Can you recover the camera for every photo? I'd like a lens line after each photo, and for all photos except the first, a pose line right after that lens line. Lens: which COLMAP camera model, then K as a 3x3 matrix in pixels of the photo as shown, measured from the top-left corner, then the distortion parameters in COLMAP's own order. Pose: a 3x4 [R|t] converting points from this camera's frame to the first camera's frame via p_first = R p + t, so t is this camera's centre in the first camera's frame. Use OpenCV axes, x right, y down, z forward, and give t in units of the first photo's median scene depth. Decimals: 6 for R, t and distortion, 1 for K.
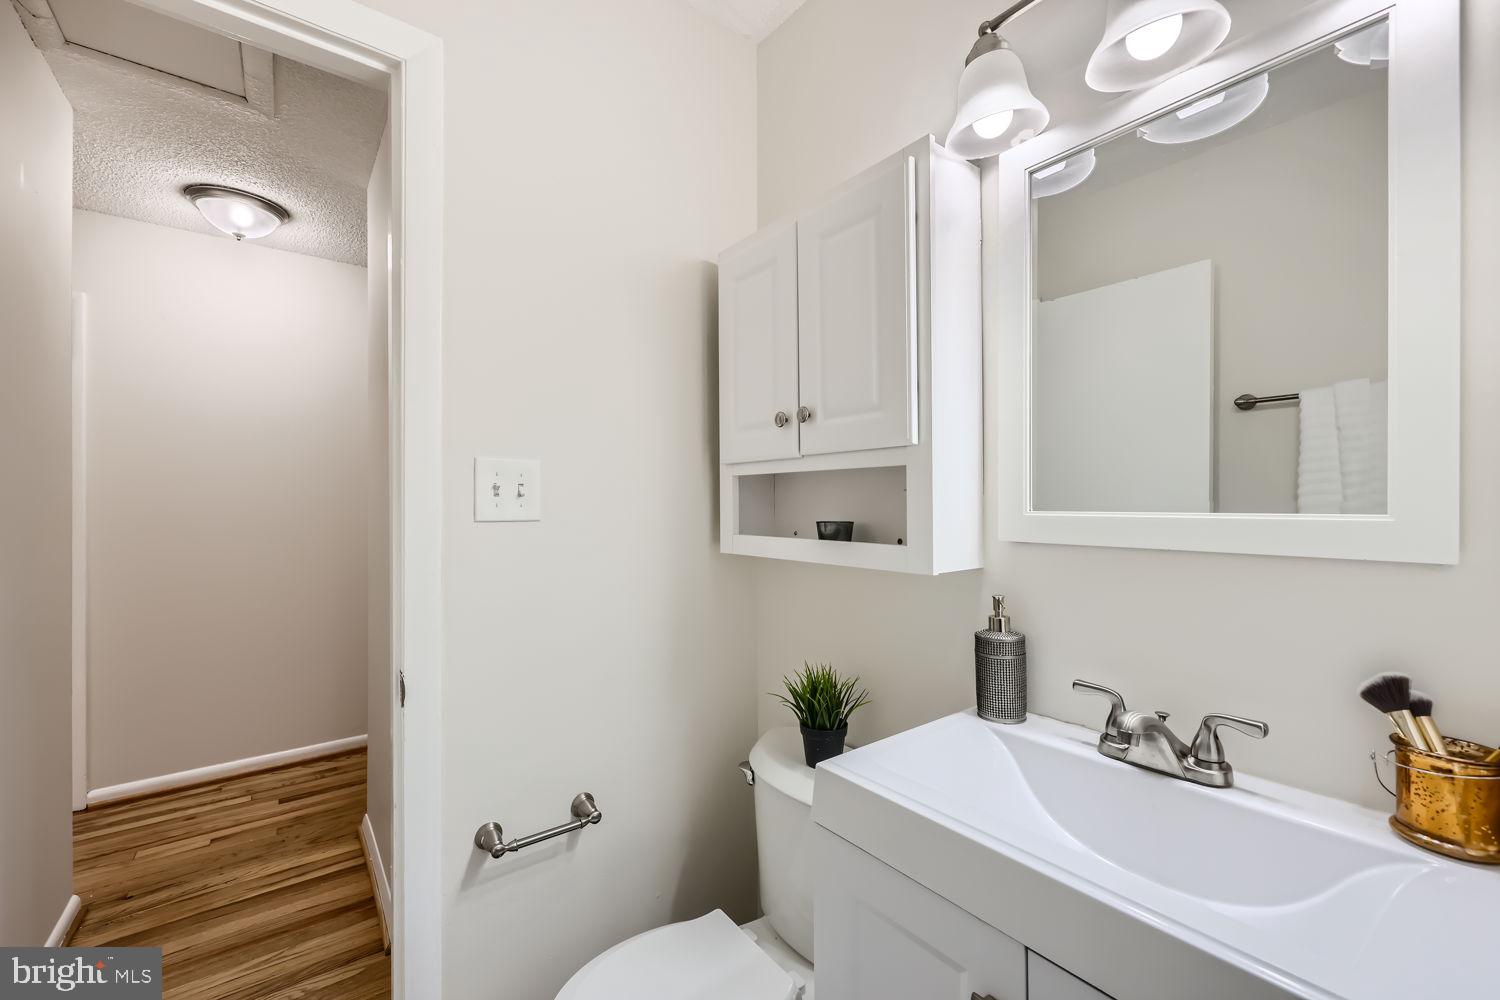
lens RADIAL K [[608.2, 0, 746.3], [0, 608.2, 503.0], [0, 0, 1]] dist [0.000323, 0.000055]
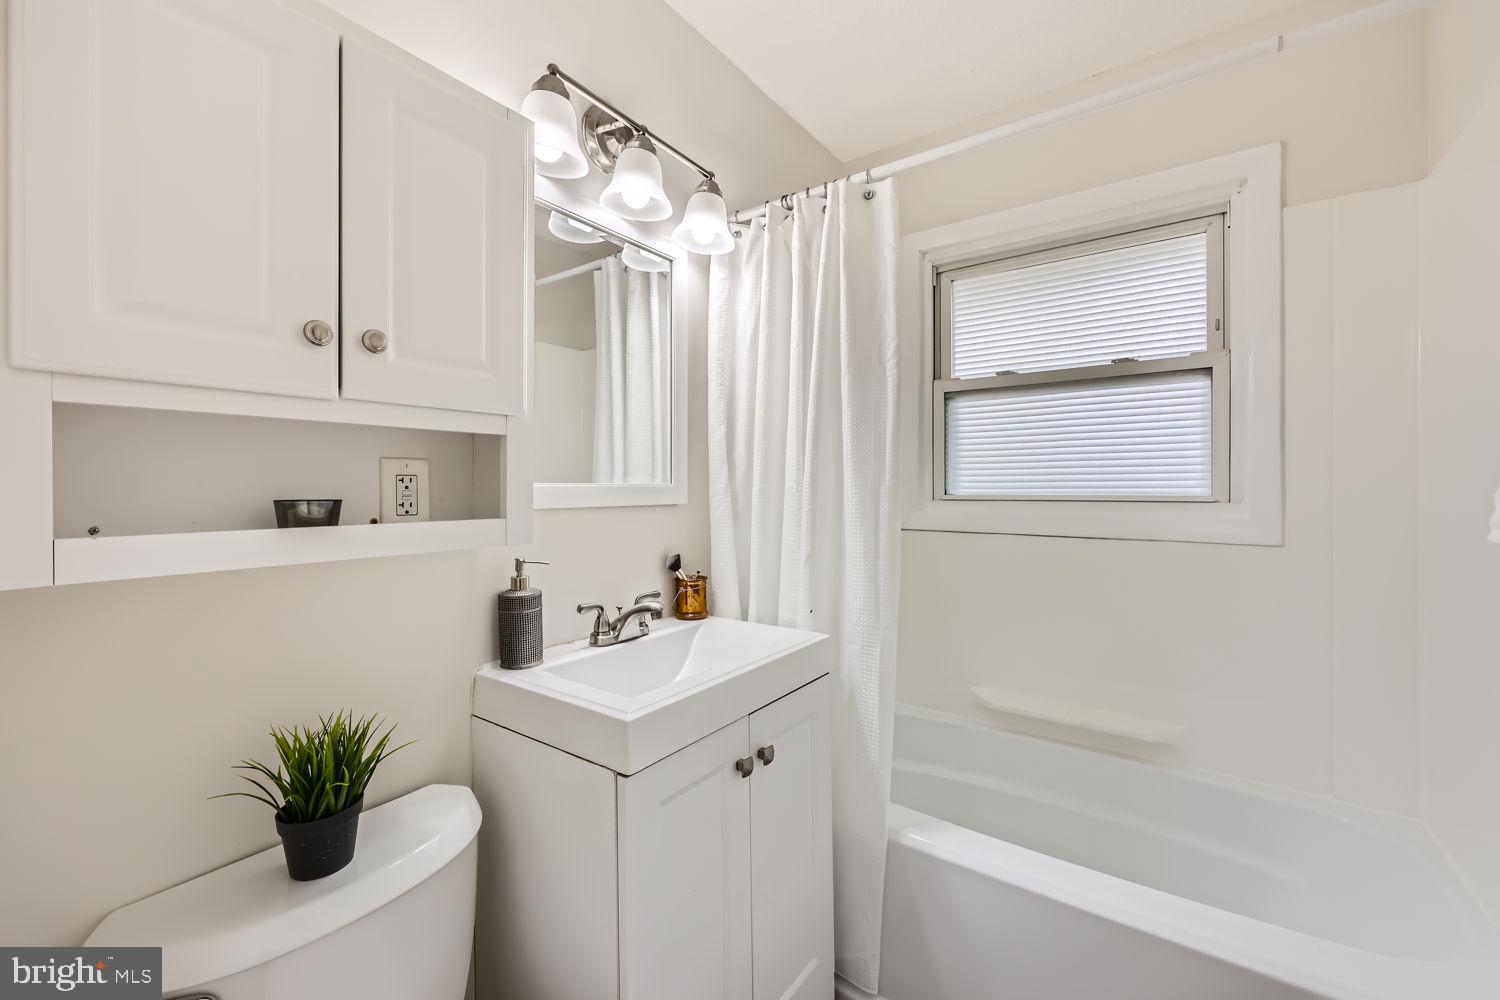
lens RADIAL K [[599.7, 0, 746.2], [0, 599.7, 493.1], [0, 0, 1]] dist [0.000550, 0.000004]
pose [[-0.267468, -0.007905, 0.963534, -0.768241], [0.000593, 0.999965, 0.008369, 0.023159], [-0.963566, 0.002810, -0.267454, 0.888227]]
